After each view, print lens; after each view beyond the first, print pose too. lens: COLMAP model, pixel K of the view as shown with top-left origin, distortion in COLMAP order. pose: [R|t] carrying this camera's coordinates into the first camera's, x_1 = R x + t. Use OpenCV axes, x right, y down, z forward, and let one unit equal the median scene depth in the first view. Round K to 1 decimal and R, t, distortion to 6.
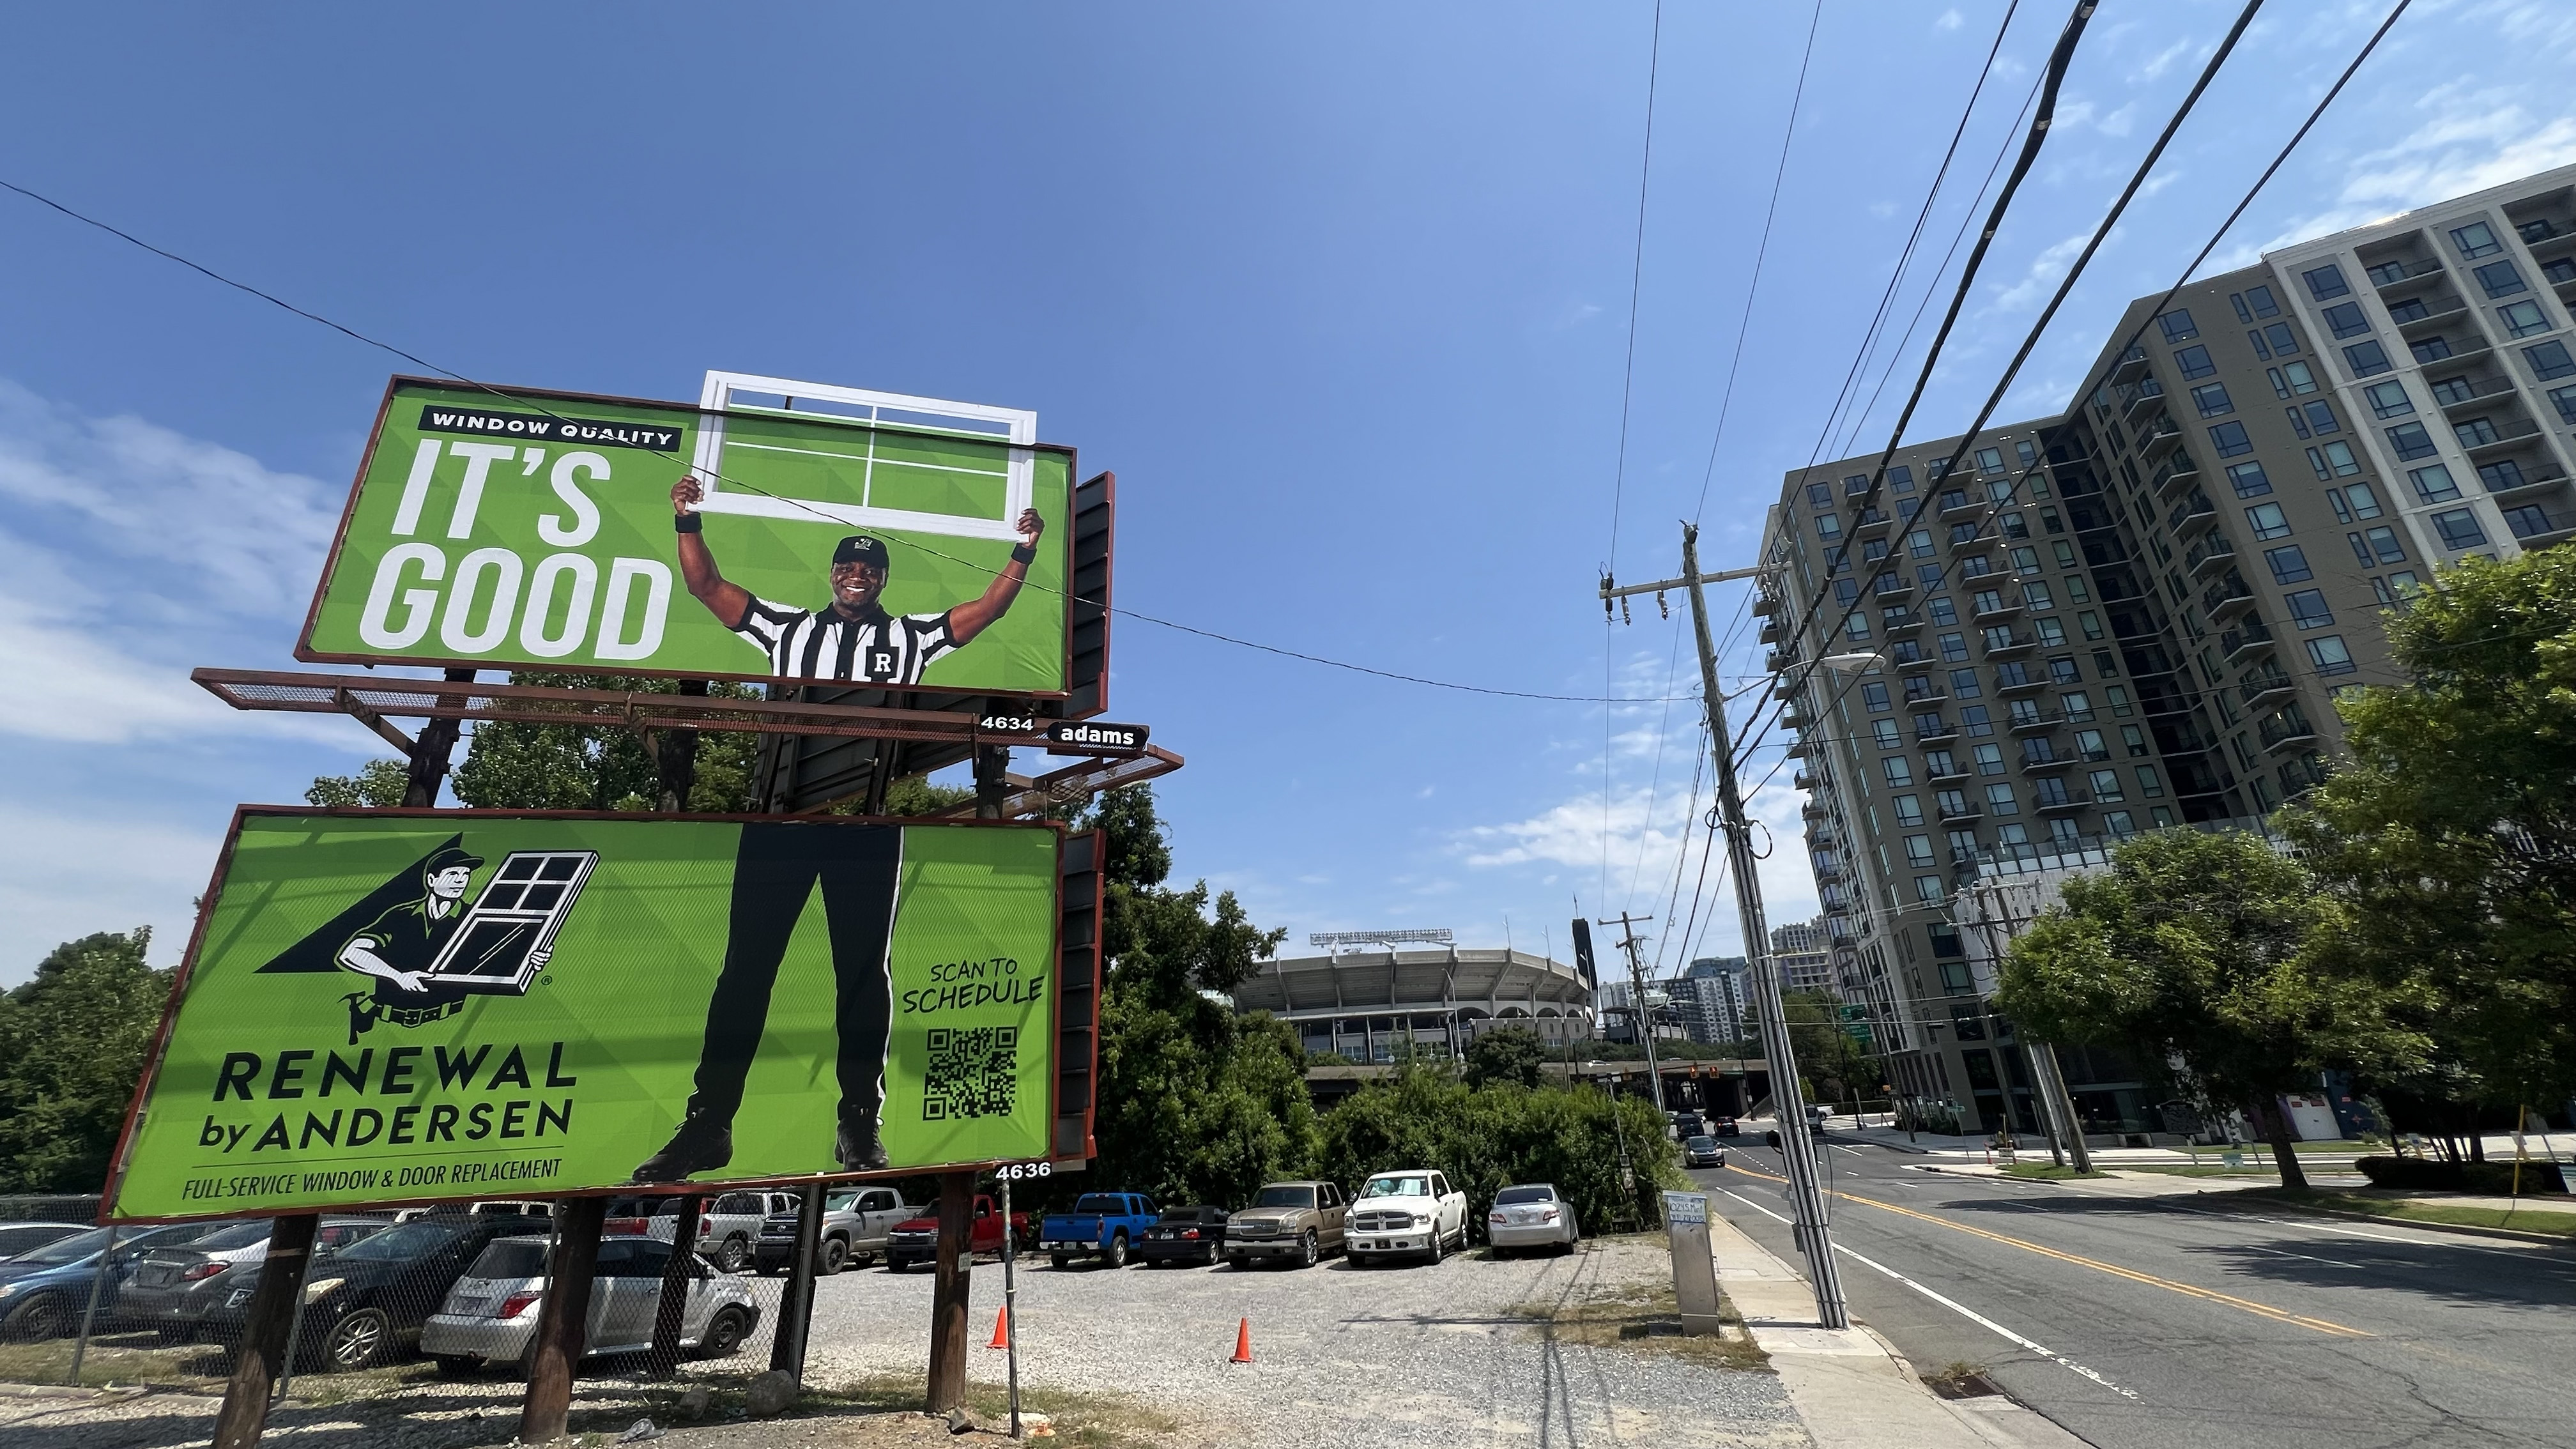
lens RADIAL K [[1026.4, 0, 1287.6], [0, 1026.4, 716.2], [0, 0, 1]] dist [0.005886, -0.000782]
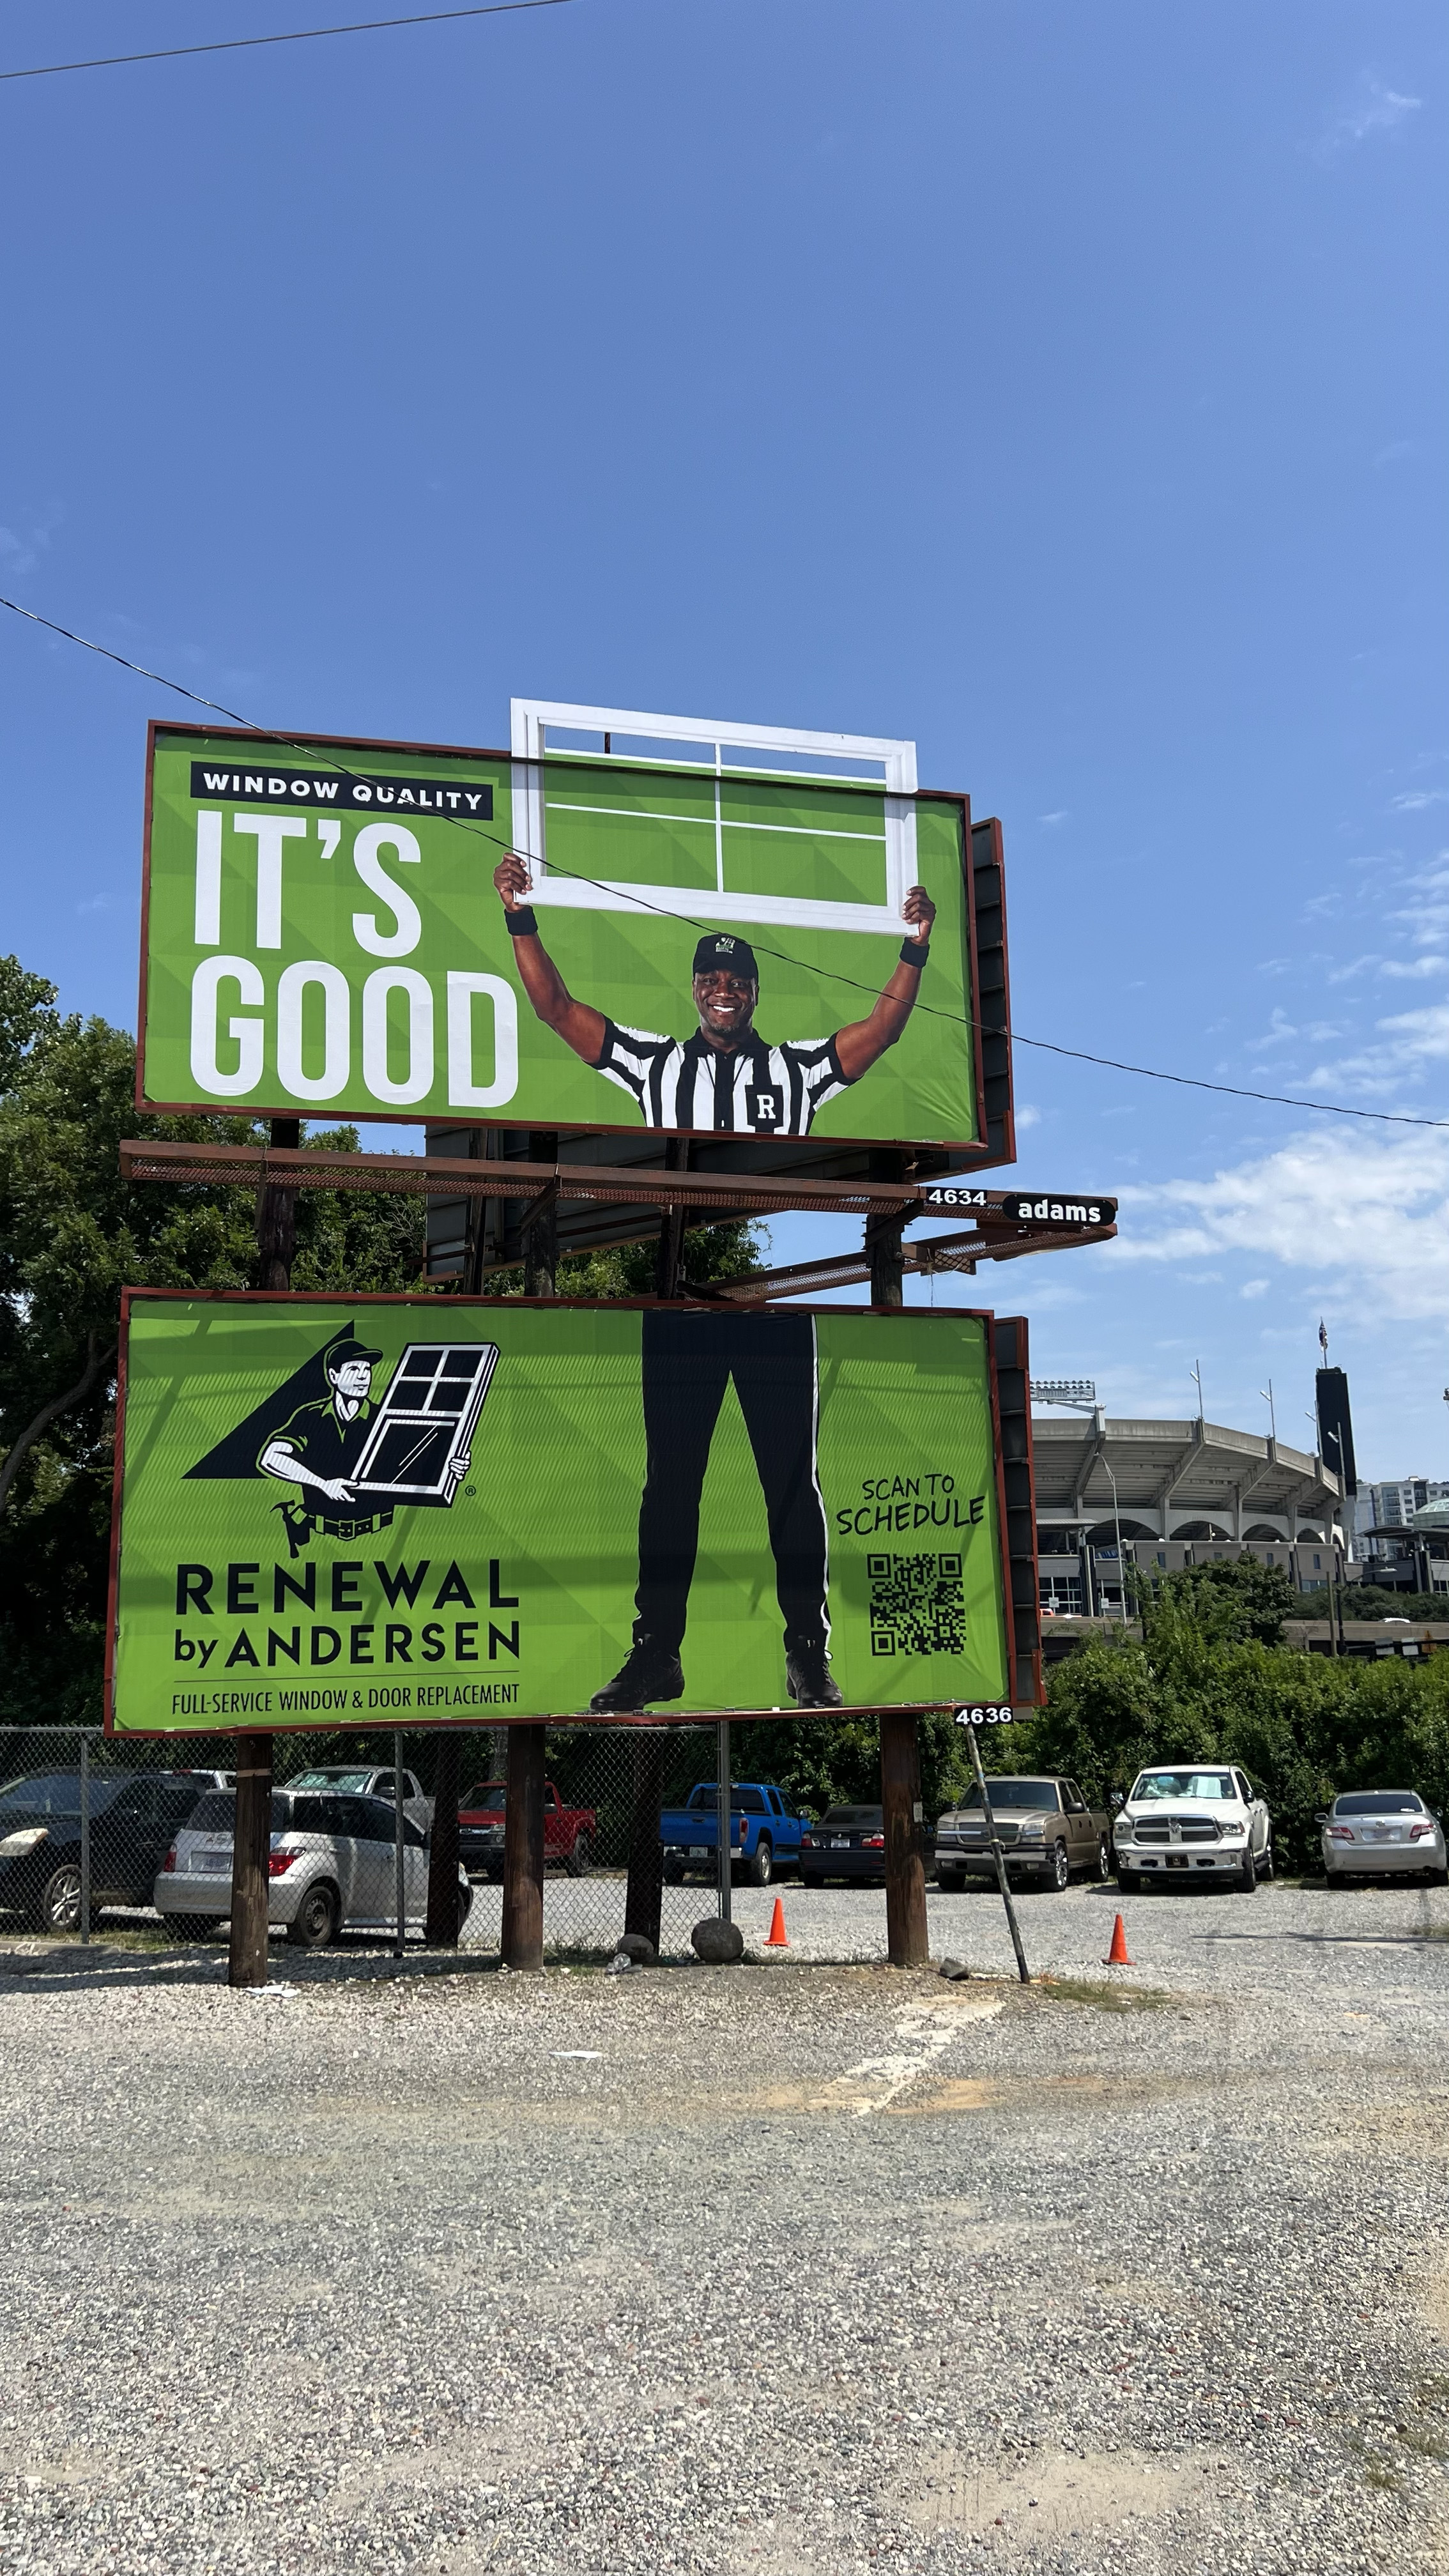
lens RADIAL K [[1955.2, 0, 716.9], [0, 1955.2, 1295.2], [0, 0, 1]] dist [0.106515, -0.012215]
pose [[0.999680, 0.020943, -0.014214, -0.407054], [-0.018267, 0.985686, 0.167596, -0.160763], [0.017520, -0.167283, 0.985753, -0.516020]]
